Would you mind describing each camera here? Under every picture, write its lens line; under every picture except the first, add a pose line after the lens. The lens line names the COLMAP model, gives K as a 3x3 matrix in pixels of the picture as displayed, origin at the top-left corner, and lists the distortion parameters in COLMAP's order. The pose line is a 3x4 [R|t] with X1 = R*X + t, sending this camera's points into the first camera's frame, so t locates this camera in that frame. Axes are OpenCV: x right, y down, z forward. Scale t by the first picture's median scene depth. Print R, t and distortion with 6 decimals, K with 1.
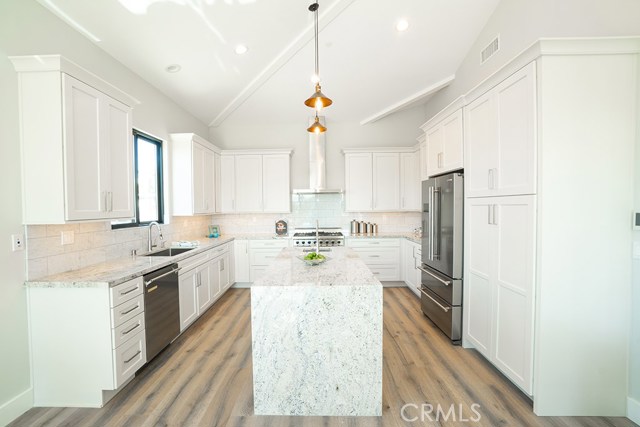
lens RADIAL K [[286.1, 0, 316.1], [0, 286.1, 213.9], [0, 0, 1]] dist [-0.037365, 0.000245]
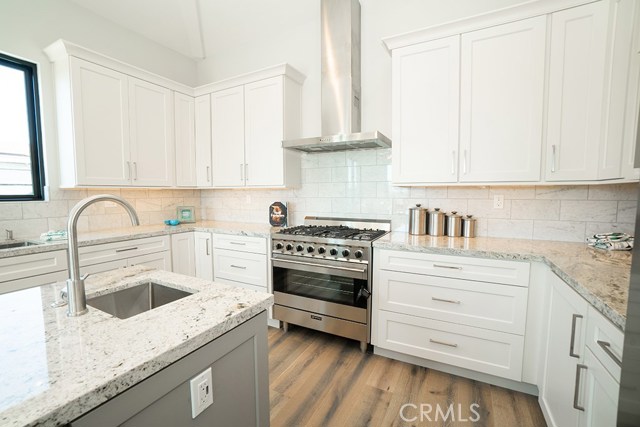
lens RADIAL K [[280.1, 0, 312.3], [0, 280.1, 214.7], [0, 0, 1]] dist [-0.062196, 0.021840]
pose [[0.883938, 0.045546, -0.465381, 0.200763], [-0.018342, 0.997856, 0.062820, 0.013125], [0.467245, -0.046993, 0.882878, 0.571510]]
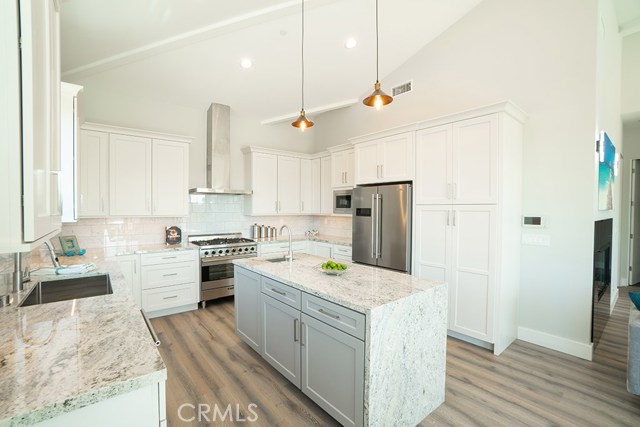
lens RADIAL K [[280.1, 0, 312.3], [0, 280.1, 214.7], [0, 0, 1]] dist [-0.062196, 0.021840]
pose [[0.776268, 0.002065, 0.630400, -0.316195], [0.002884, 0.999973, -0.006827, -0.002827], [-0.630397, 0.007118, 0.776240, 0.183551]]
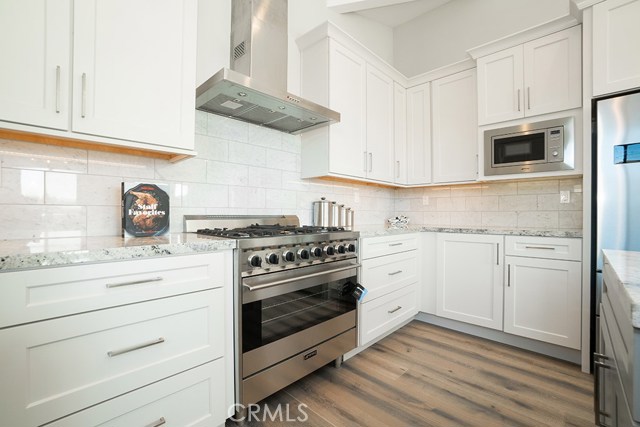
lens RADIAL K [[280.1, 0, 312.3], [0, 280.1, 214.7], [0, 0, 1]] dist [-0.062196, 0.021840]
pose [[0.700977, 0.010335, 0.713109, -0.203355], [0.002953, 0.999844, -0.017393, 0.058828], [-0.713178, 0.014298, 0.700837, 0.745702]]
